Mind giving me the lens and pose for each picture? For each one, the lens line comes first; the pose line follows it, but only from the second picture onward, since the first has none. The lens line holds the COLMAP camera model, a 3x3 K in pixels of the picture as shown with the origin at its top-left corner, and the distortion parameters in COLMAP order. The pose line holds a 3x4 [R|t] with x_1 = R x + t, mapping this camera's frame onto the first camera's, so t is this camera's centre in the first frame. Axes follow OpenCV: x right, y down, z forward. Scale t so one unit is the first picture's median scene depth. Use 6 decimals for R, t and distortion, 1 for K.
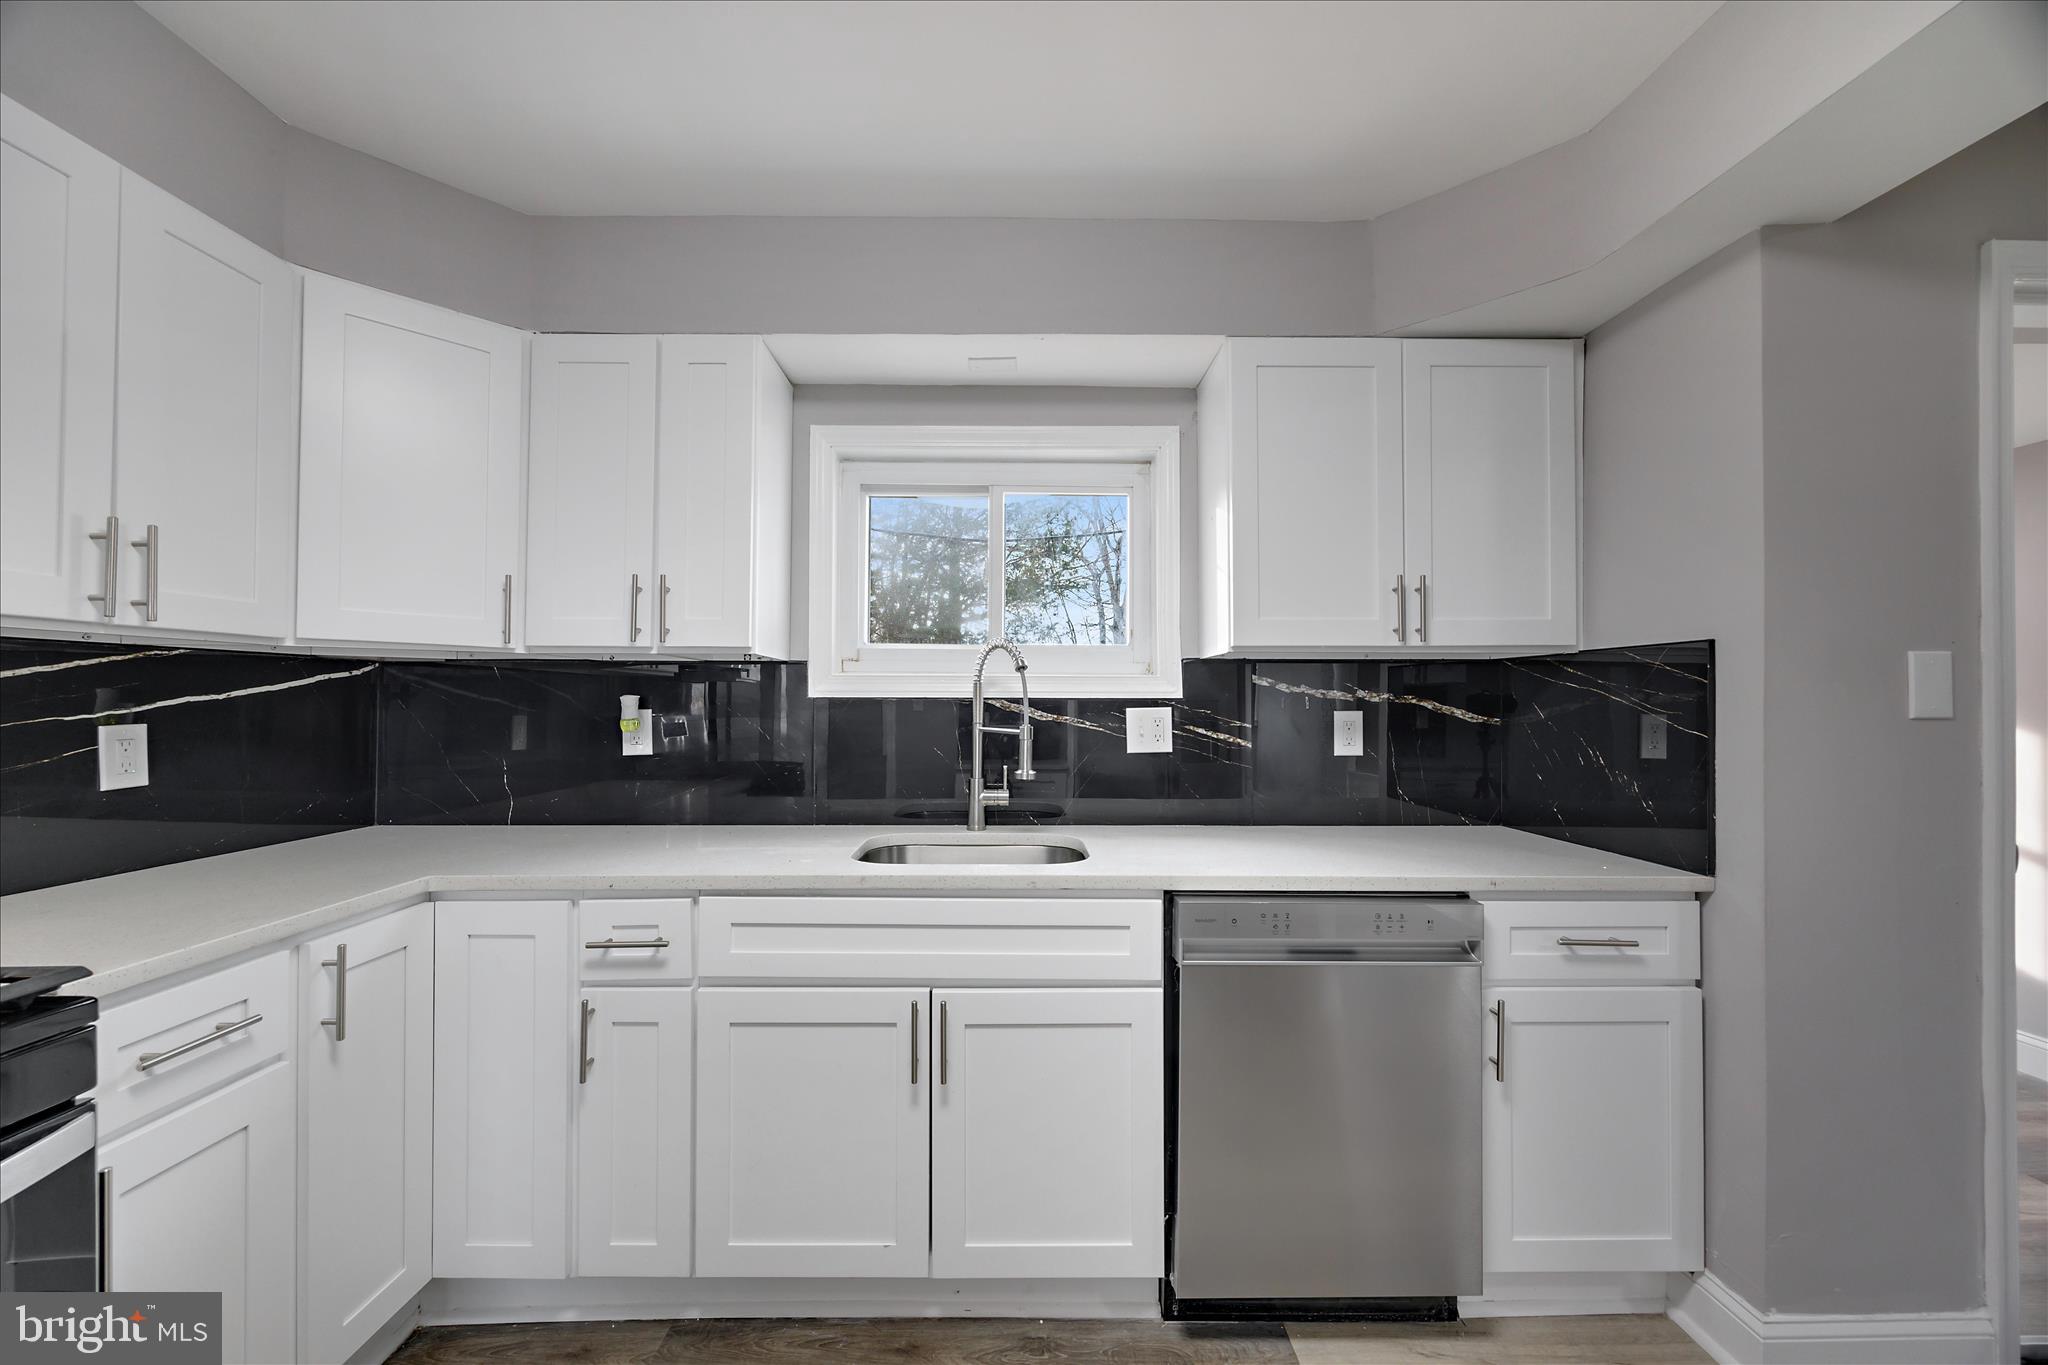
lens RADIAL K [[744.0, 0, 1020.0], [0, 744.0, 701.6], [0, 0, 1]] dist [-0.001330, -0.000131]
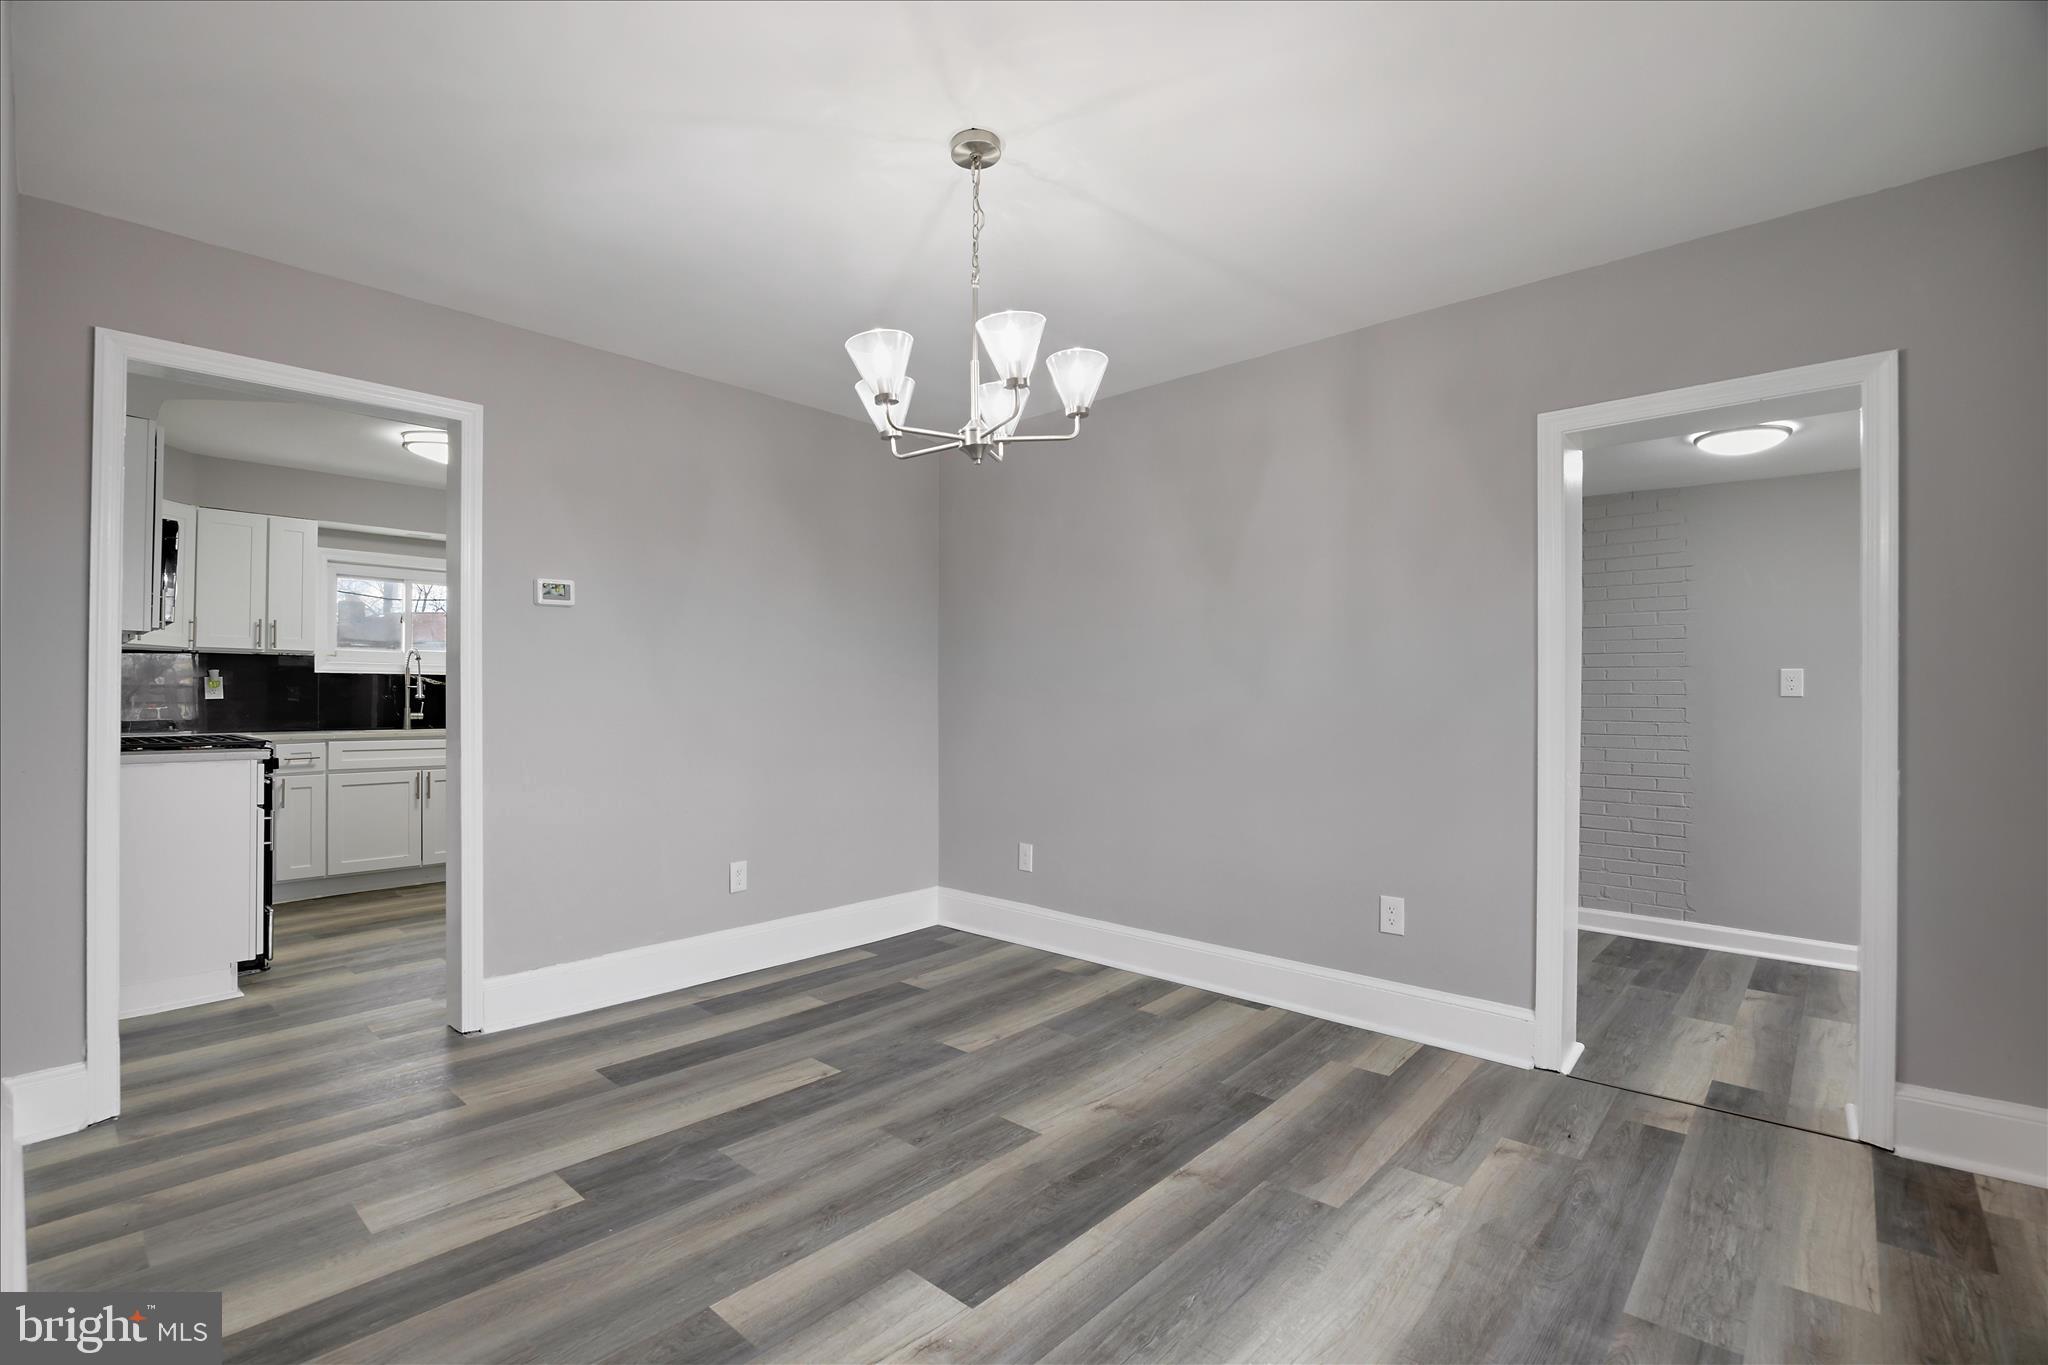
lens RADIAL K [[969.8, 0, 1072.2], [0, 969.8, 686.1], [0, 0, 1]] dist [-0.019607, -0.000260]
pose [[0.660606, 0.008628, 0.750683, -0.941481], [-0.004350, 0.999961, -0.007665, 0.048113], [-0.750720, 0.001798, 0.660618, -2.553756]]
